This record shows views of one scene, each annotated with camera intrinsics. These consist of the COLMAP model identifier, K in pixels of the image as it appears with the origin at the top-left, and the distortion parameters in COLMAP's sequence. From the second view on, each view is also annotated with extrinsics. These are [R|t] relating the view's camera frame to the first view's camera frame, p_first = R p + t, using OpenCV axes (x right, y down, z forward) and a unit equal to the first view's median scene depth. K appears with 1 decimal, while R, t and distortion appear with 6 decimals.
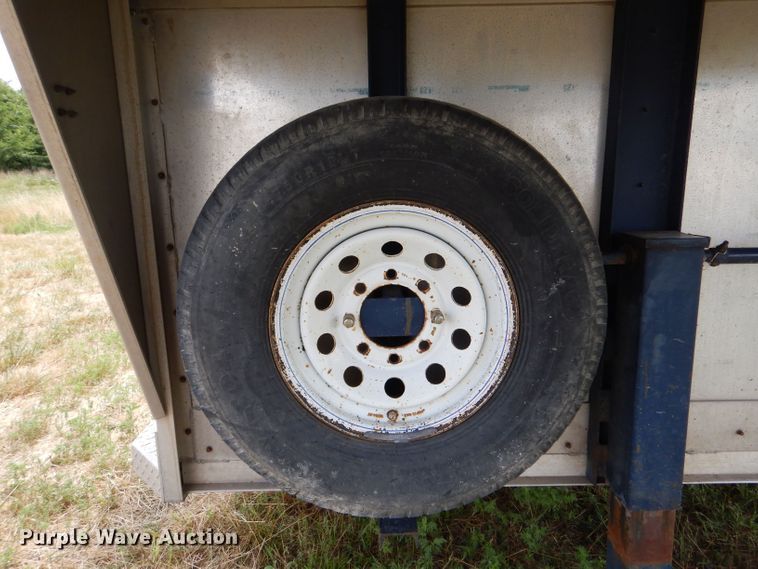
lens RADIAL K [[541.8, 0, 376.8], [0, 541.8, 280.4], [0, 0, 1]] dist [0.010938, -0.010746]
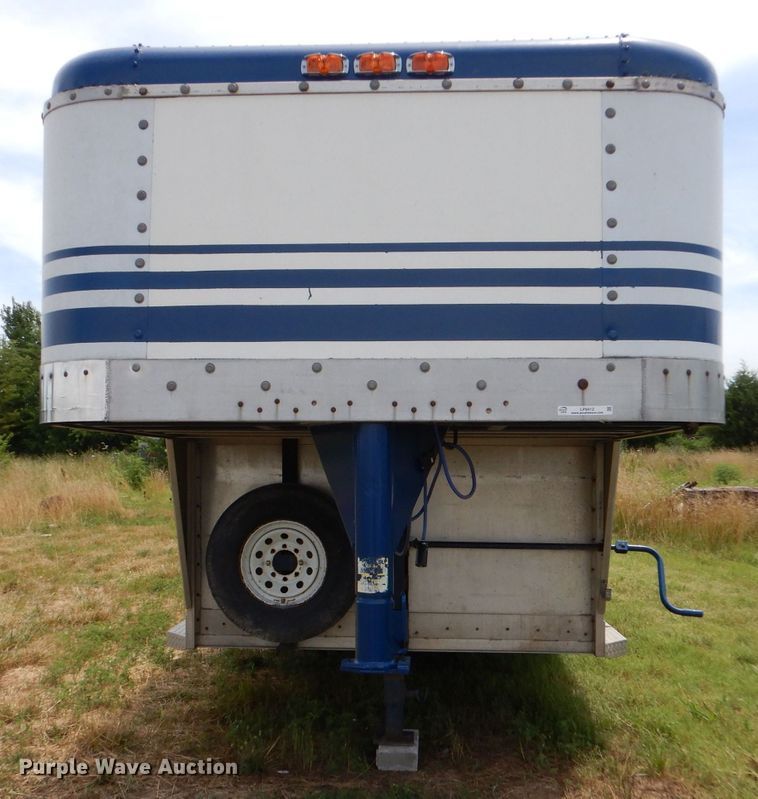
lens RADIAL K [[967.8, 0, 358.6], [0, 967.8, 446.7], [0, 0, 1]] dist [-0.005988, 0.000000]
pose [[0.997583, 0.023816, -0.065281, 0.688262], [-0.037148, 0.976706, -0.211341, 0.504129], [0.058727, 0.213255, 0.975230, -3.735558]]
